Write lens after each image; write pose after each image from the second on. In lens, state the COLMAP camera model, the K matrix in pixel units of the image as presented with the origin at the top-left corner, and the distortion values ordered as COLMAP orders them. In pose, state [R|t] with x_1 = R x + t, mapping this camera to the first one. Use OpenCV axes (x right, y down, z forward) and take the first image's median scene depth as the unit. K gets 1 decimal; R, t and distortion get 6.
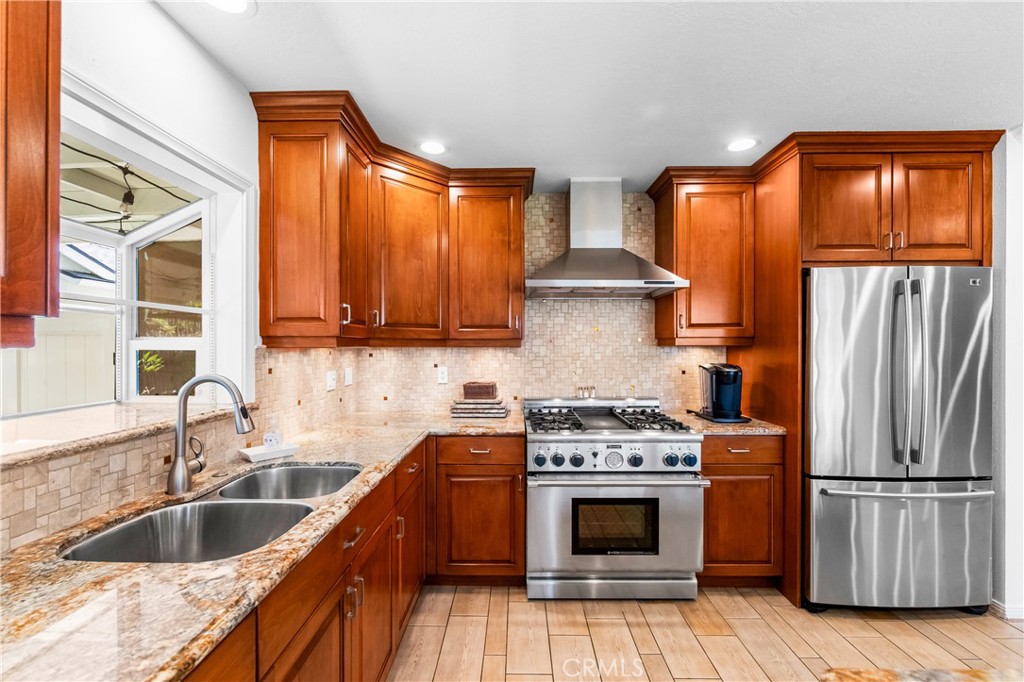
lens RADIAL K [[416.3, 0, 513.4], [0, 416.3, 340.6], [0, 0, 1]] dist [-0.001711, -0.000276]
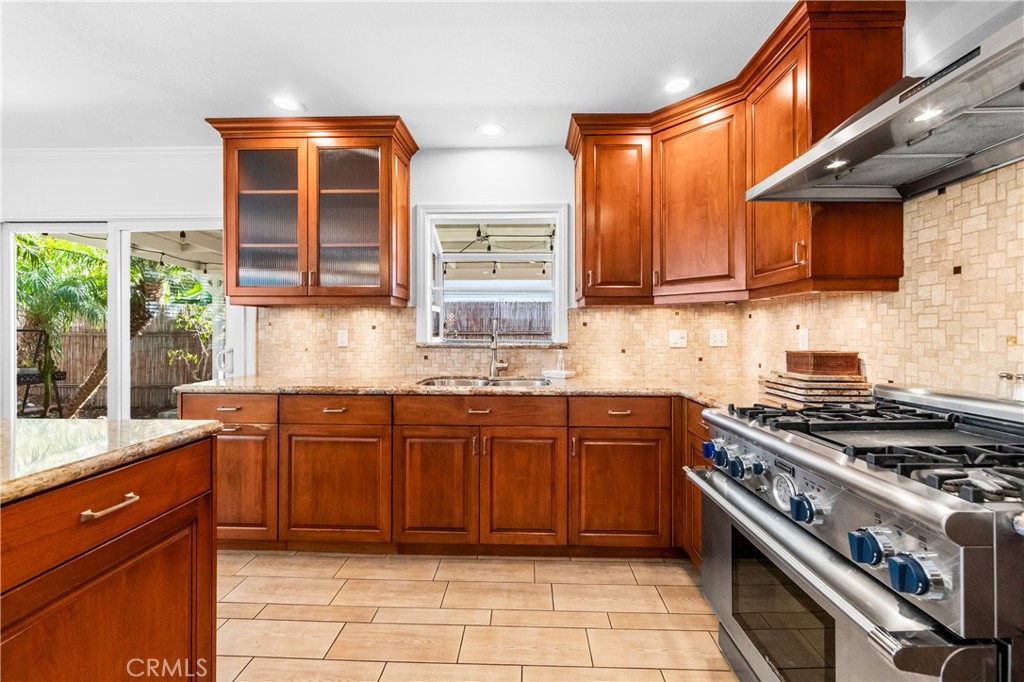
lens RADIAL K [[413.5, 0, 515.4], [0, 413.5, 329.5], [0, 0, 1]] dist [0.000092, 0.000079]
pose [[-0.019670, -0.005387, -0.999792, 0.689731], [0.012557, 0.999905, -0.005635, 0.075529], [0.999728, -0.012665, -0.019601, 0.615217]]
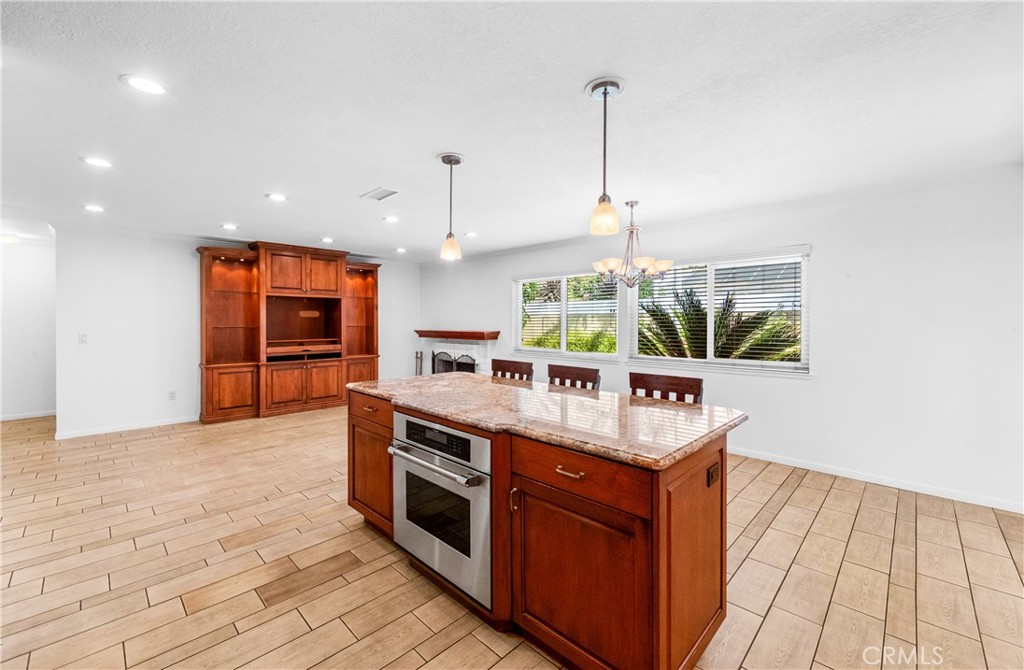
lens RADIAL K [[418.6, 0, 500.5], [0, 418.6, 325.1], [0, 0, 1]] dist [0.000235, 0.000128]
pose [[-0.709164, -0.007403, 0.705005, -0.056841], [-0.010299, 0.999947, 0.000140, 0.013348], [-0.704969, -0.007162, -0.709202, 0.750364]]
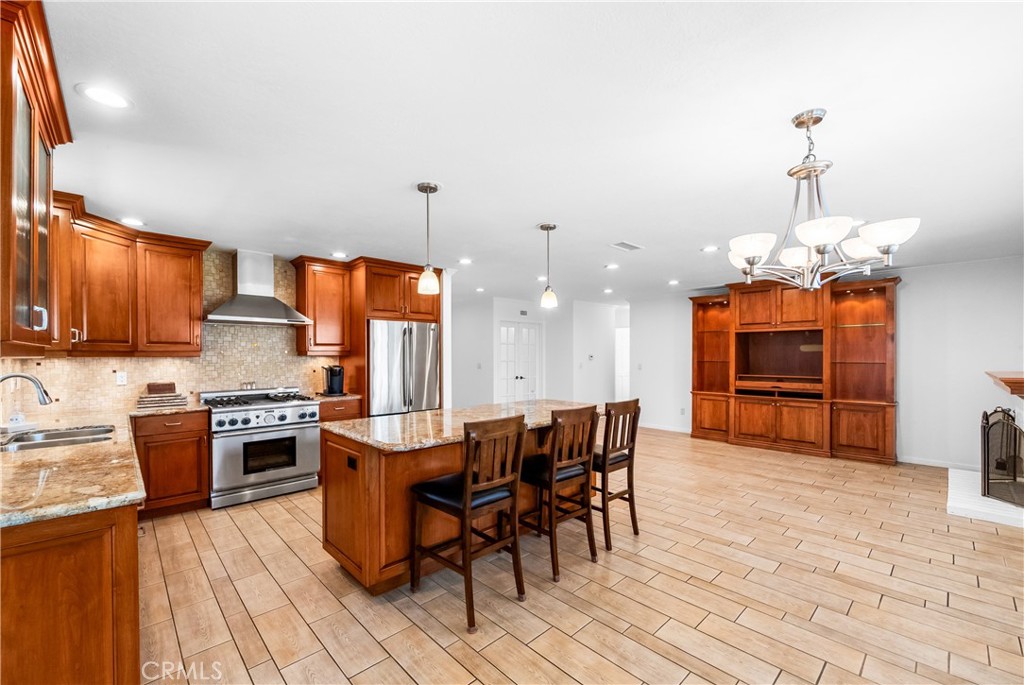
lens RADIAL K [[416.9, 0, 503.4], [0, 416.9, 361.6], [0, 0, 1]] dist [-0.004088, -0.000124]
pose [[0.727153, -0.011512, 0.686379, -0.234535], [-0.008342, 0.999637, 0.025604, -0.015621], [-0.686425, -0.024343, 0.726793, -0.914314]]
